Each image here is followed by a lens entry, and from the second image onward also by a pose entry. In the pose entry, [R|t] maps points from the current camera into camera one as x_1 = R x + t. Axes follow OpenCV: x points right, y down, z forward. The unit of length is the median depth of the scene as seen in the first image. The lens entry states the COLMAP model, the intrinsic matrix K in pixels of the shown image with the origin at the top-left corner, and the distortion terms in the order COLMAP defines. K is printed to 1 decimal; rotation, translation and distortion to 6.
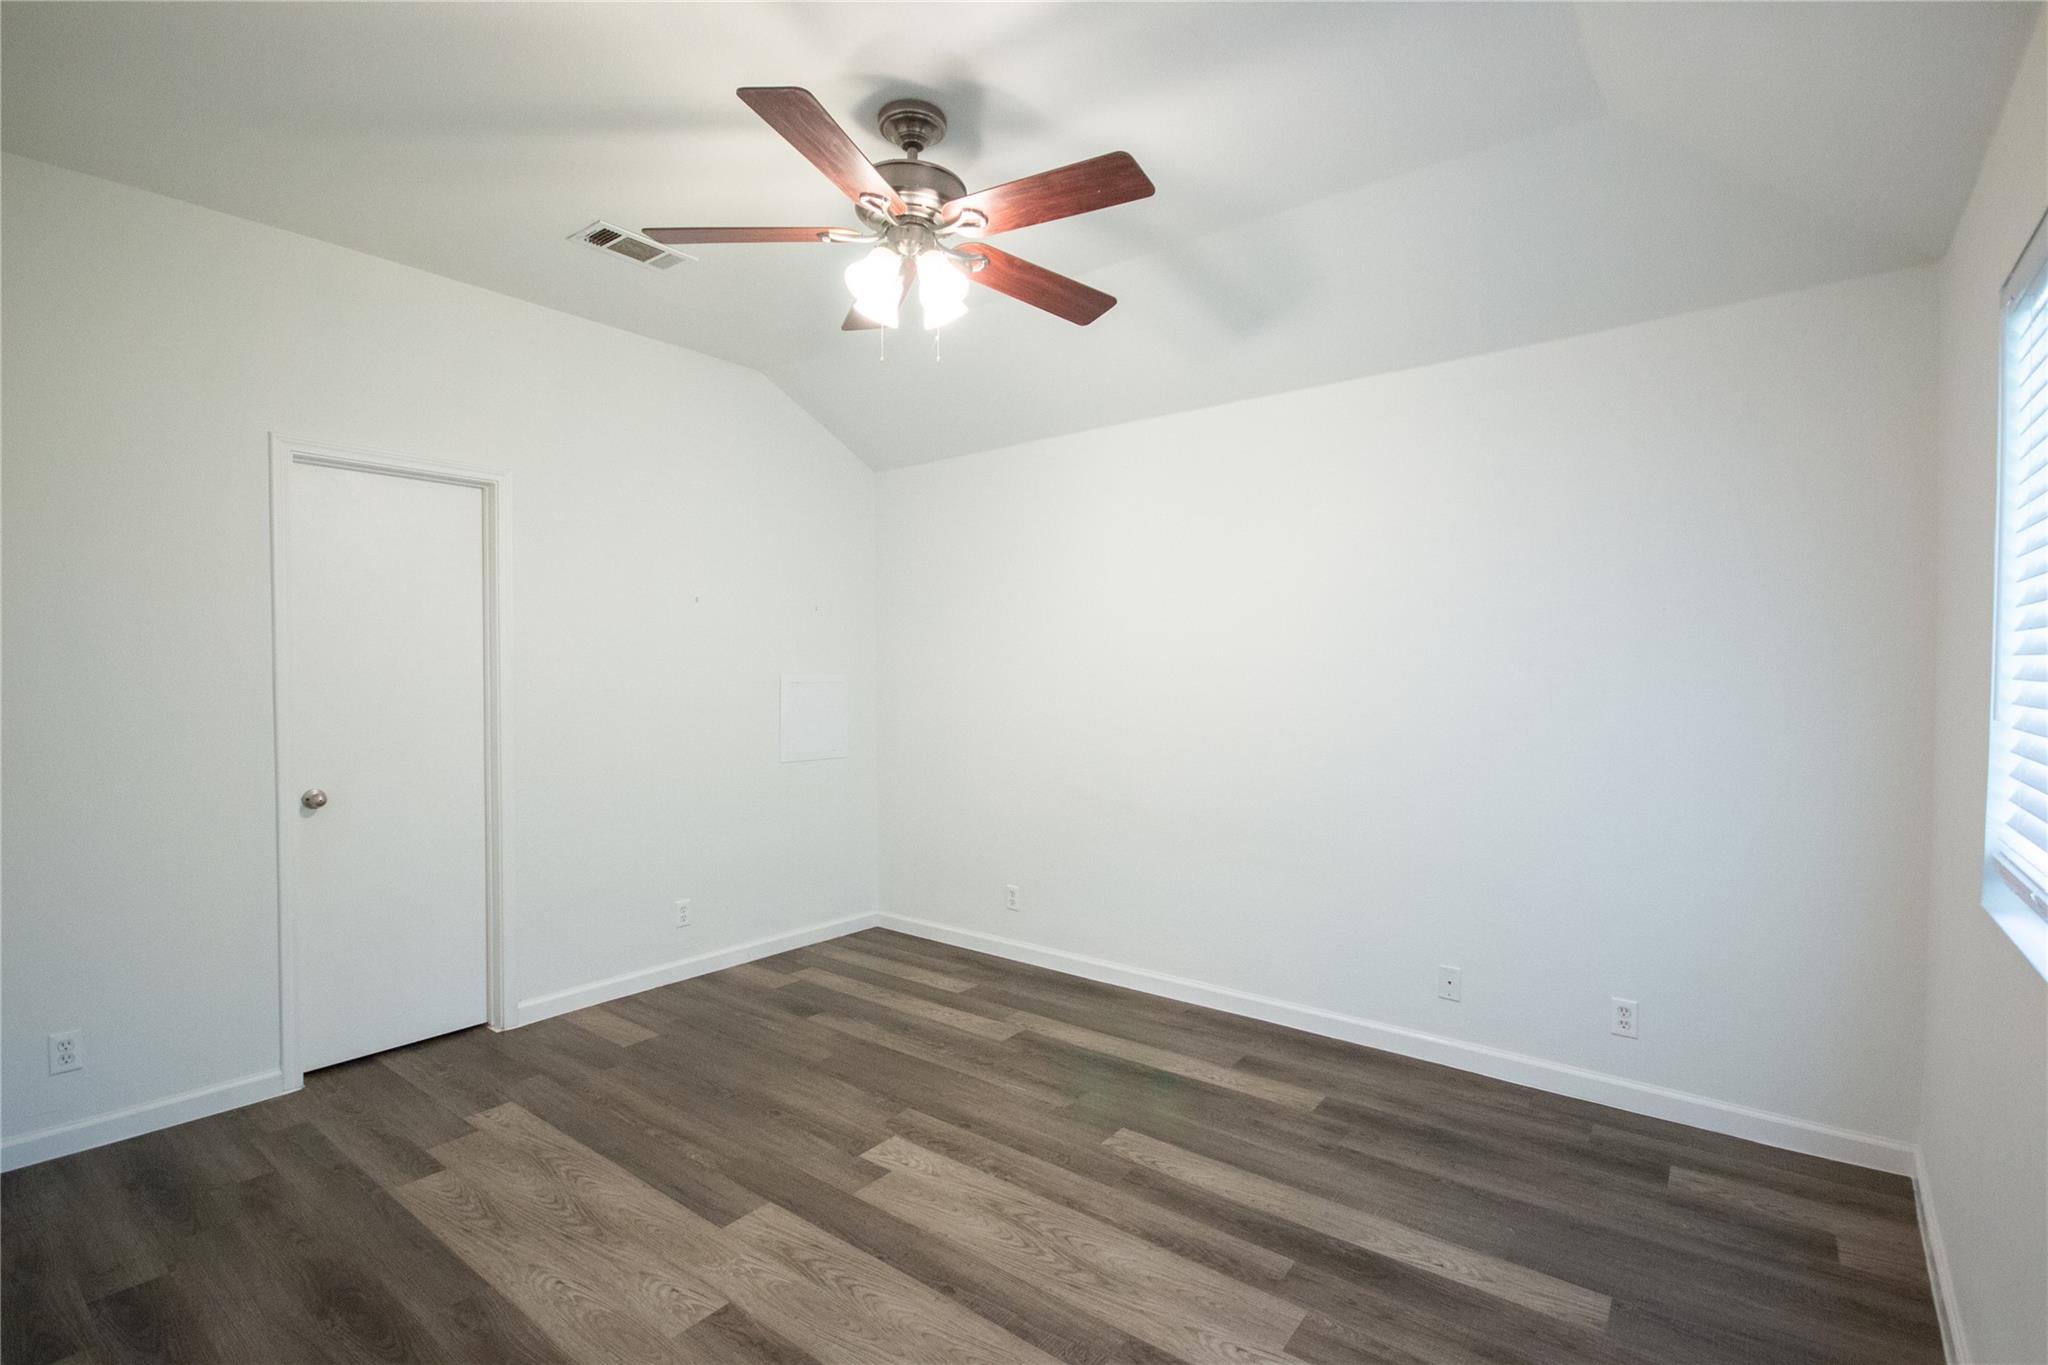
lens RADIAL K [[934.0, 0, 1014.5], [0, 934.0, 680.1], [0, 0, 1]] dist [0.006543, -0.008374]
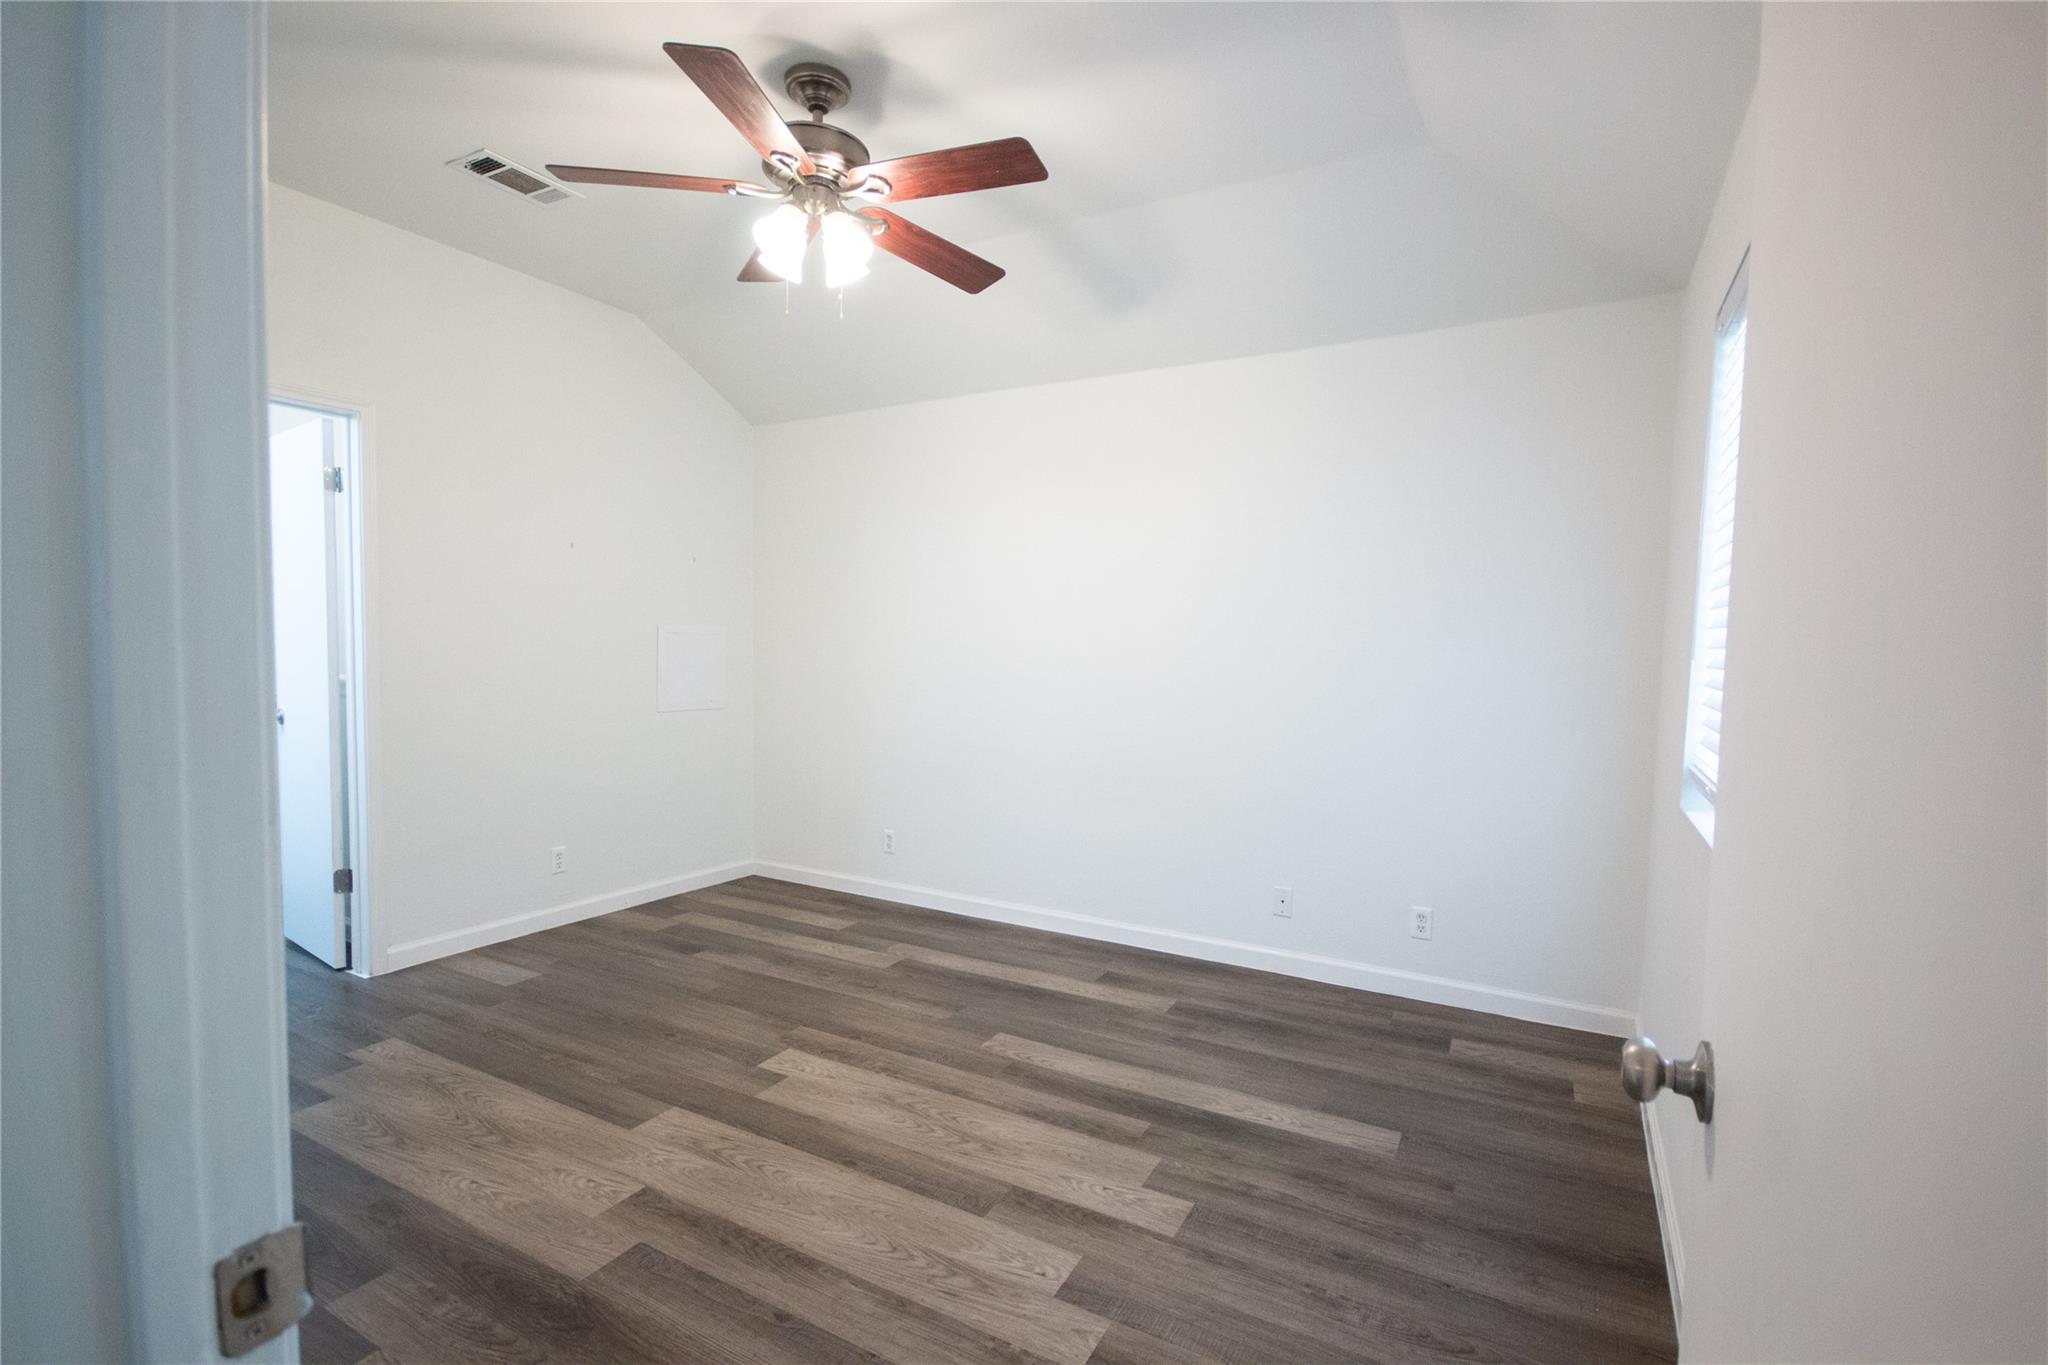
lens RADIAL K [[934.0, 0, 1019.4], [0, 934.0, 683.8], [0, 0, 1]] dist [0.006543, -0.008374]
pose [[0.987910, 0.009865, 0.154715, -0.041294], [-0.015287, 0.999308, 0.033898, 0.033430], [-0.154274, -0.035853, 0.987377, -0.091003]]
